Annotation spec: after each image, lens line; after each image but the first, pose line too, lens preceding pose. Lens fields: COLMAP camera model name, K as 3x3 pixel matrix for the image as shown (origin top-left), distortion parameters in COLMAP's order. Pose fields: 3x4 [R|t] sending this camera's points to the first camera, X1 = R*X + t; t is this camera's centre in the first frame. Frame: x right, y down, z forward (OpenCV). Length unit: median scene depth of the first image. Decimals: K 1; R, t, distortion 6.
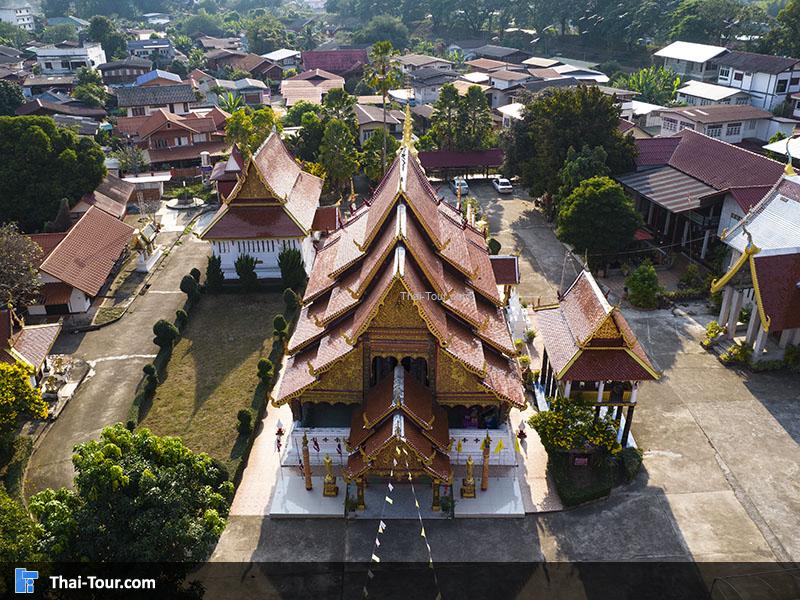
lens RADIAL K [[696.4, 0, 416.4], [0, 696.4, 296.9], [0, 0, 1]] dist [-0.107201, 0.112779]
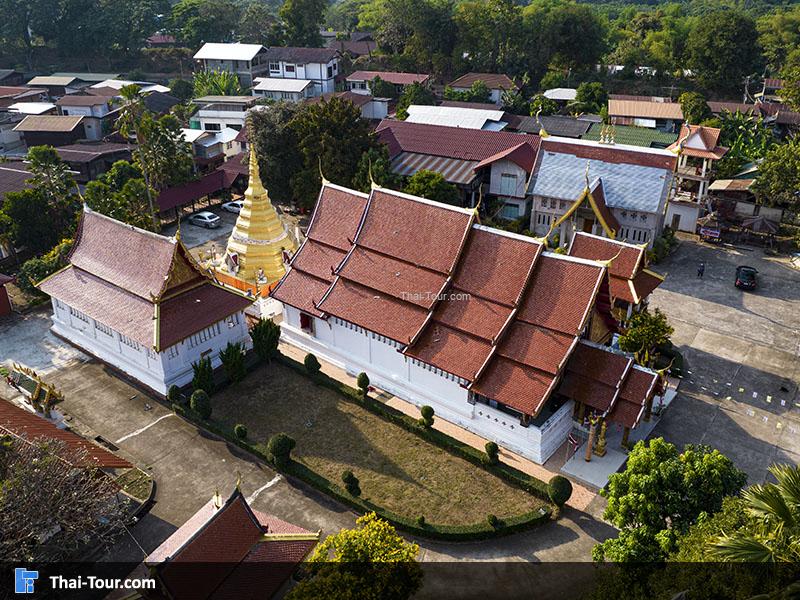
lens RADIAL K [[696.4, 0, 416.4], [0, 696.4, 296.9], [0, 0, 1]] dist [-0.107201, 0.112779]
pose [[0.614499, -0.346049, 0.708972, -0.356578], [0.332507, 0.928550, 0.165025, -0.092121], [-0.715423, 0.134331, 0.685657, 0.116603]]
